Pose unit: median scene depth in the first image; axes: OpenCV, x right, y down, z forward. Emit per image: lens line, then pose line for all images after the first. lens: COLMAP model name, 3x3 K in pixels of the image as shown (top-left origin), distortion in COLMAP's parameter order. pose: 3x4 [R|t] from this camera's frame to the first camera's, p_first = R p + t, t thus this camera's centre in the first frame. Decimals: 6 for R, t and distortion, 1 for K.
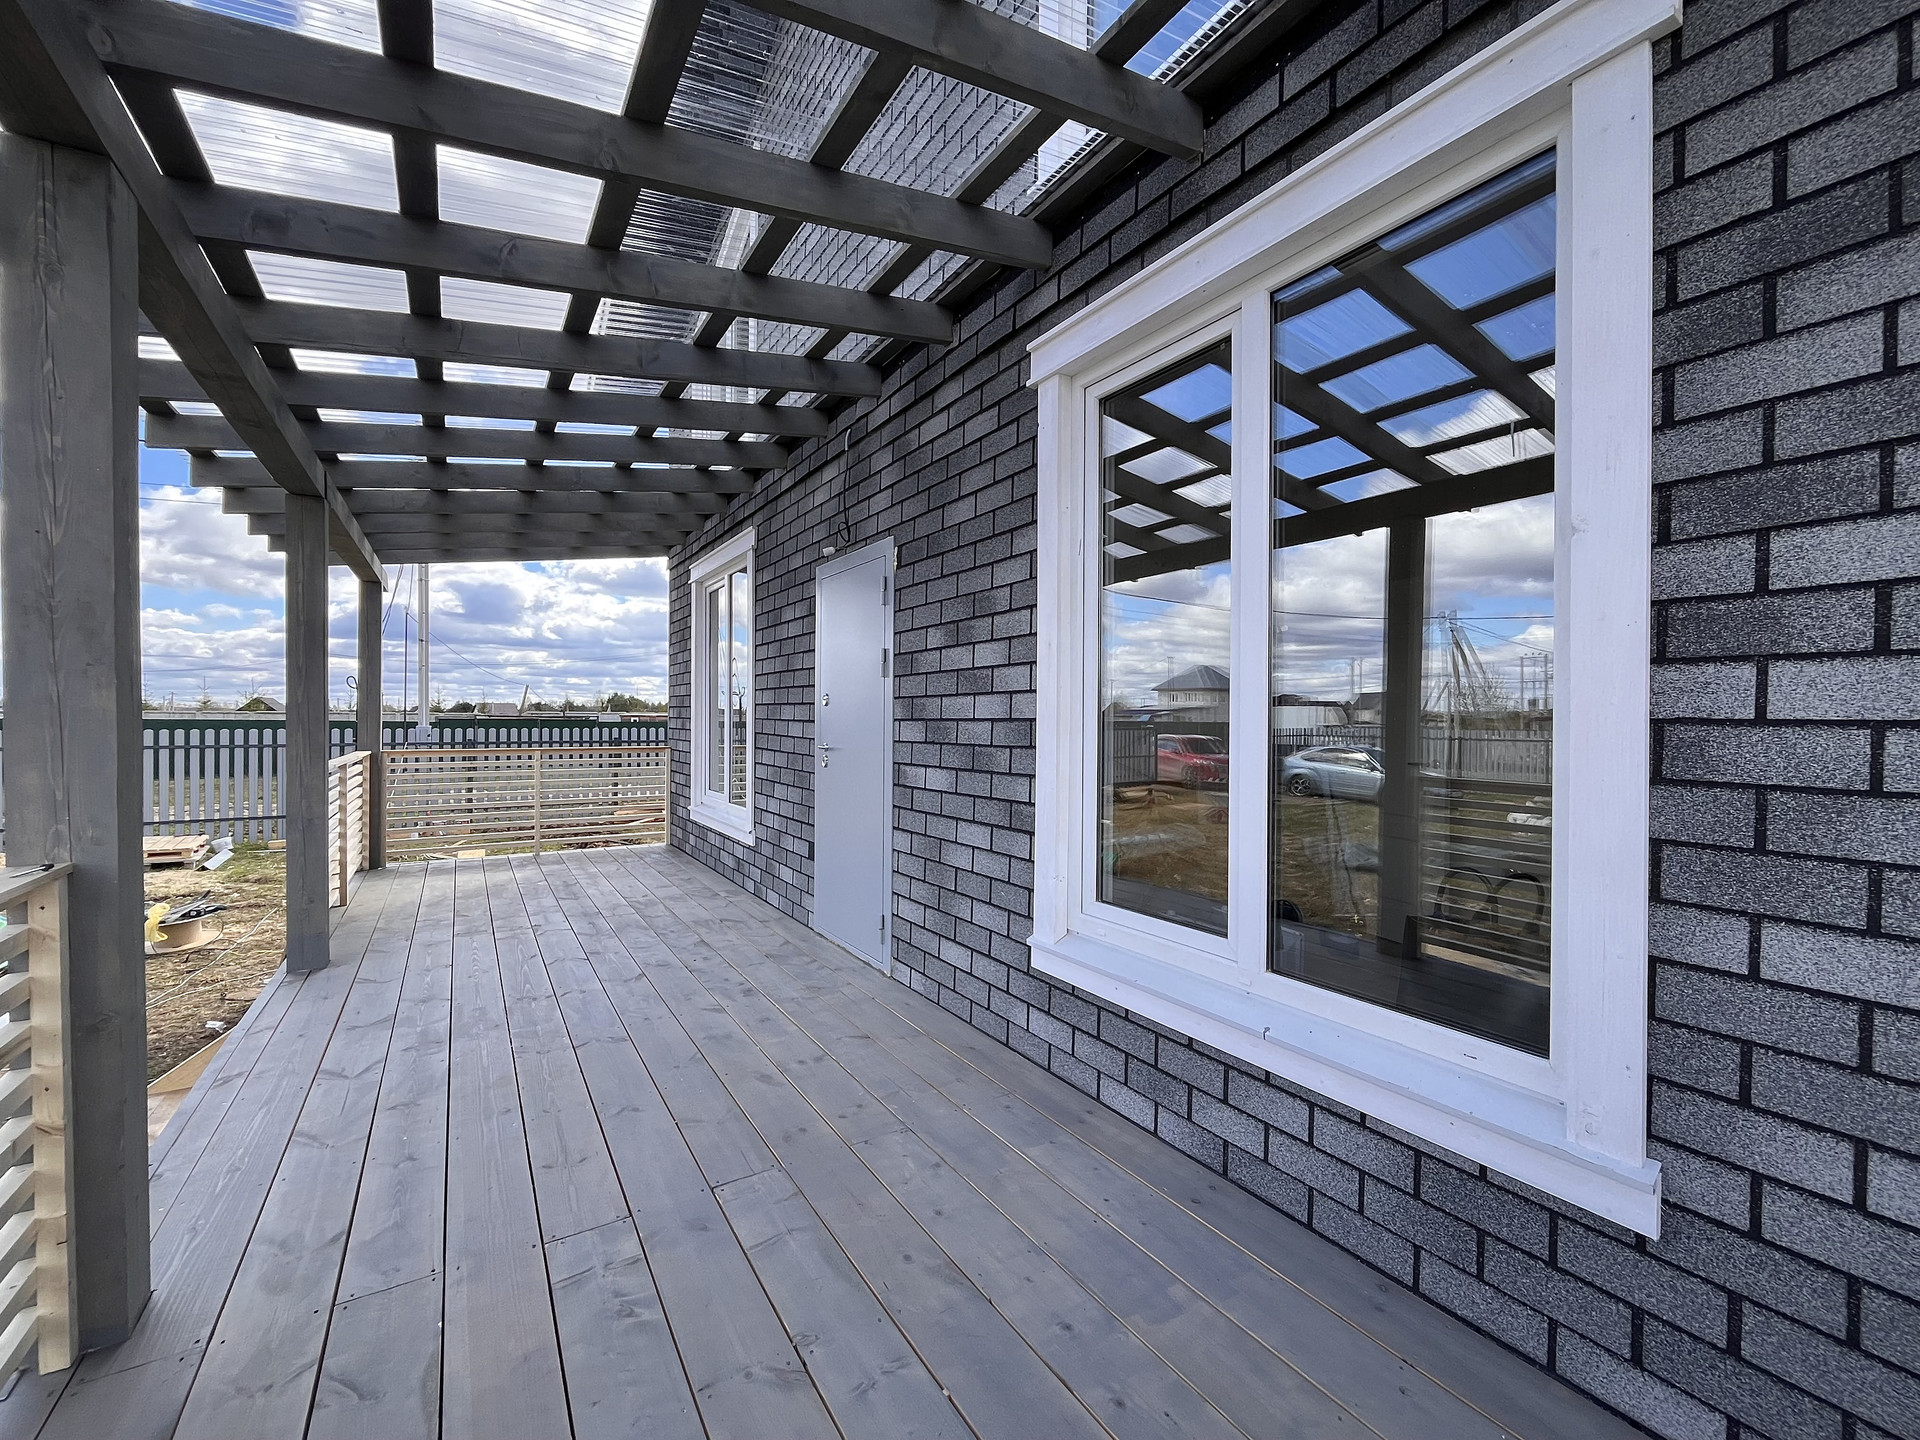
lens RADIAL K [[781.9, 0, 958.0], [0, 781.9, 722.1], [0, 0, 1]] dist [-0.004925, 0.000037]
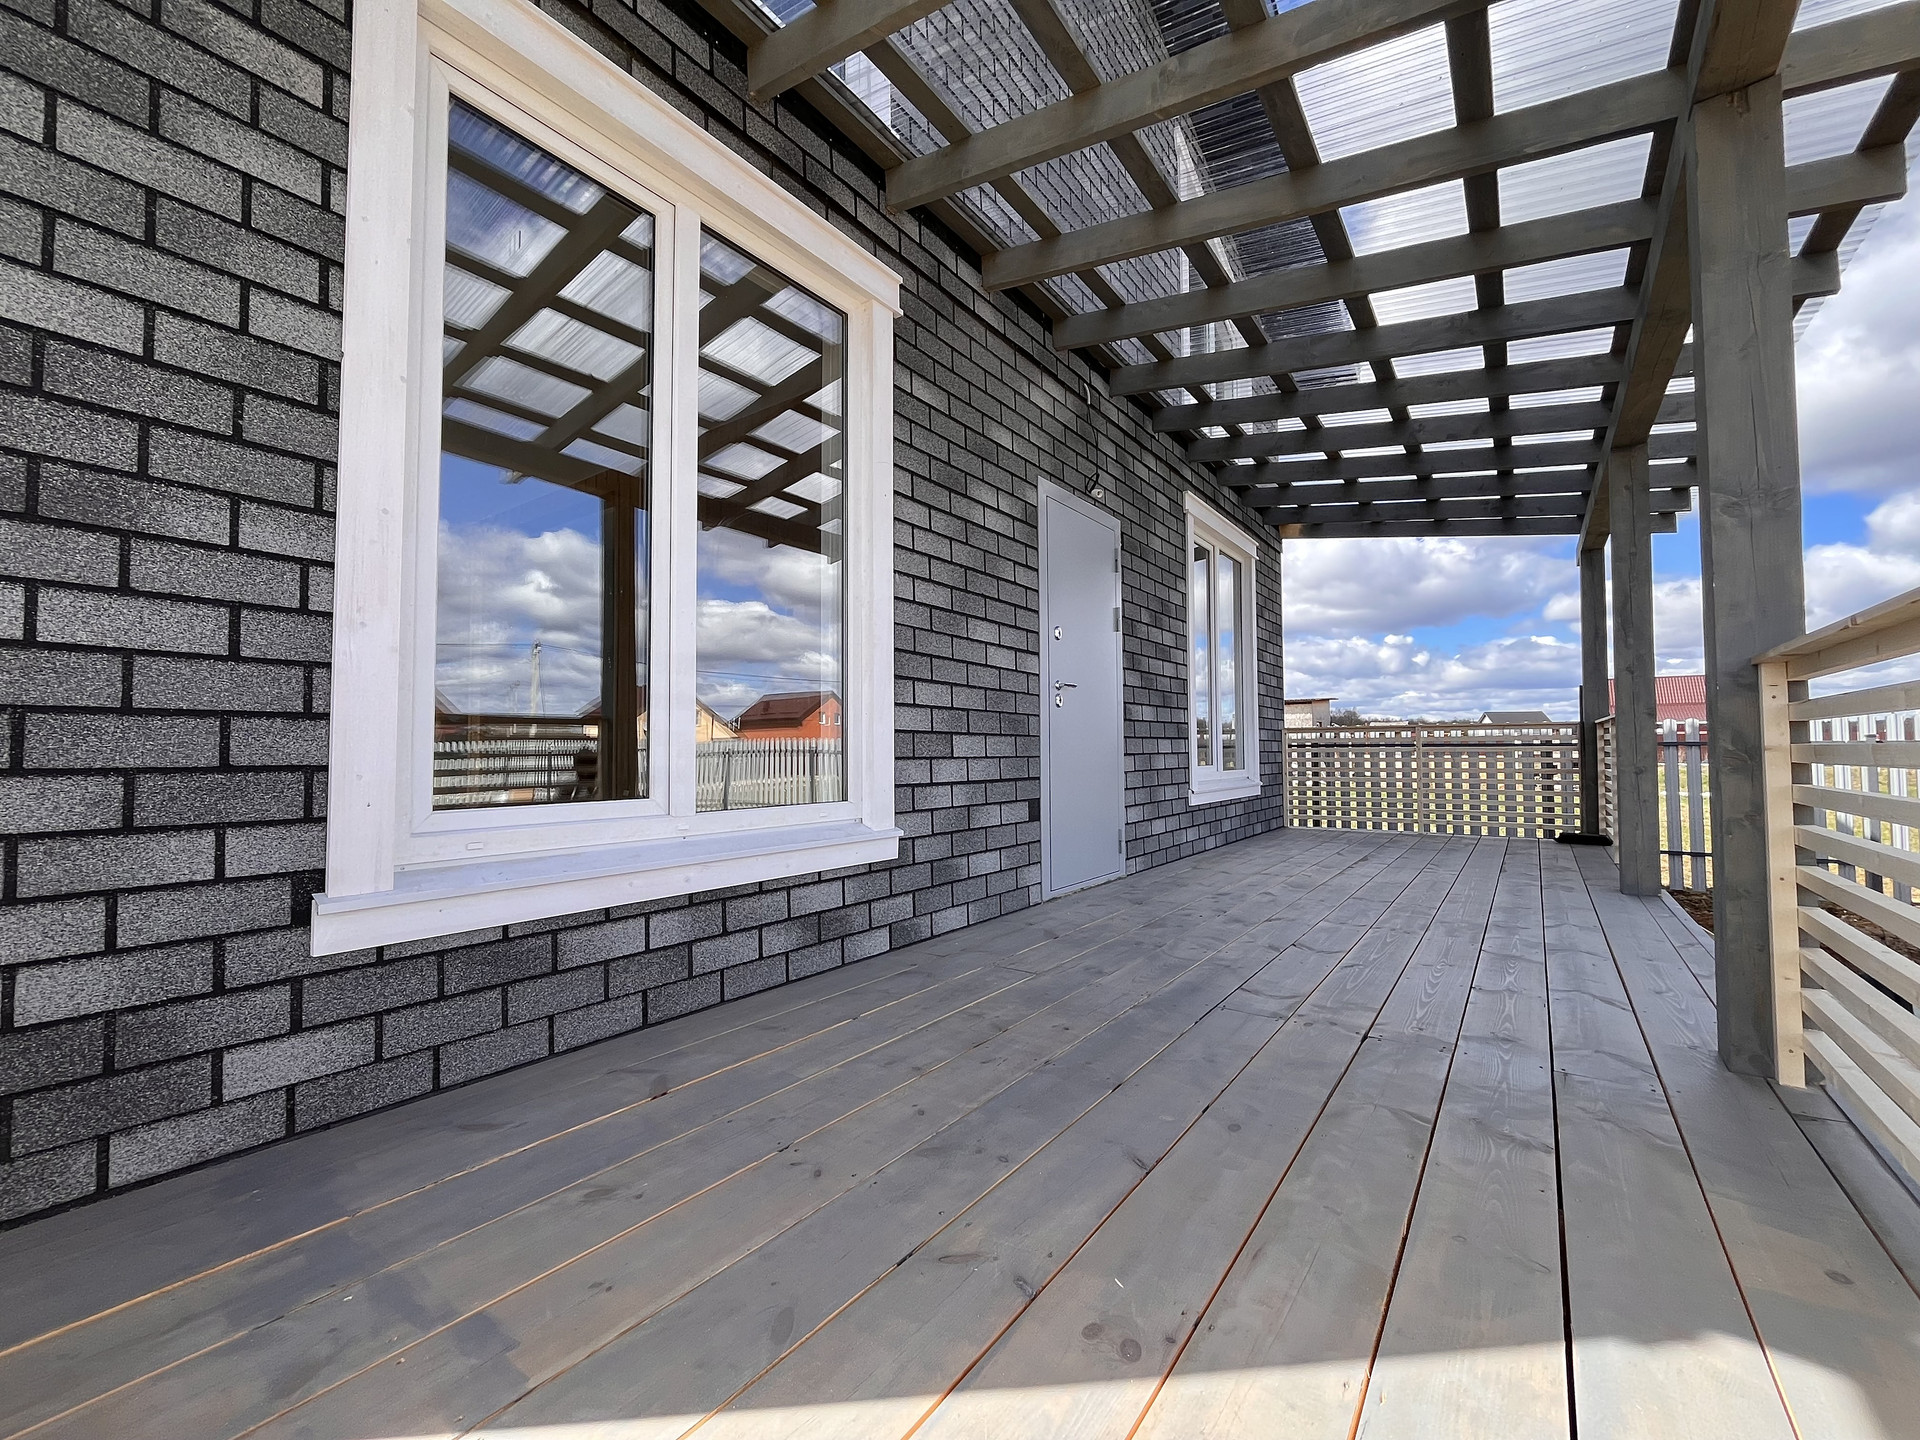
lens RADIAL K [[781.9, 0, 958.0], [0, 781.9, 722.1], [0, 0, 1]] dist [-0.004925, 0.000037]
pose [[-0.362116, 0.029470, 0.931667, -1.036006], [0.005458, 0.999550, -0.029496, 0.107584], [-0.932117, -0.005596, -0.362114, 1.532375]]
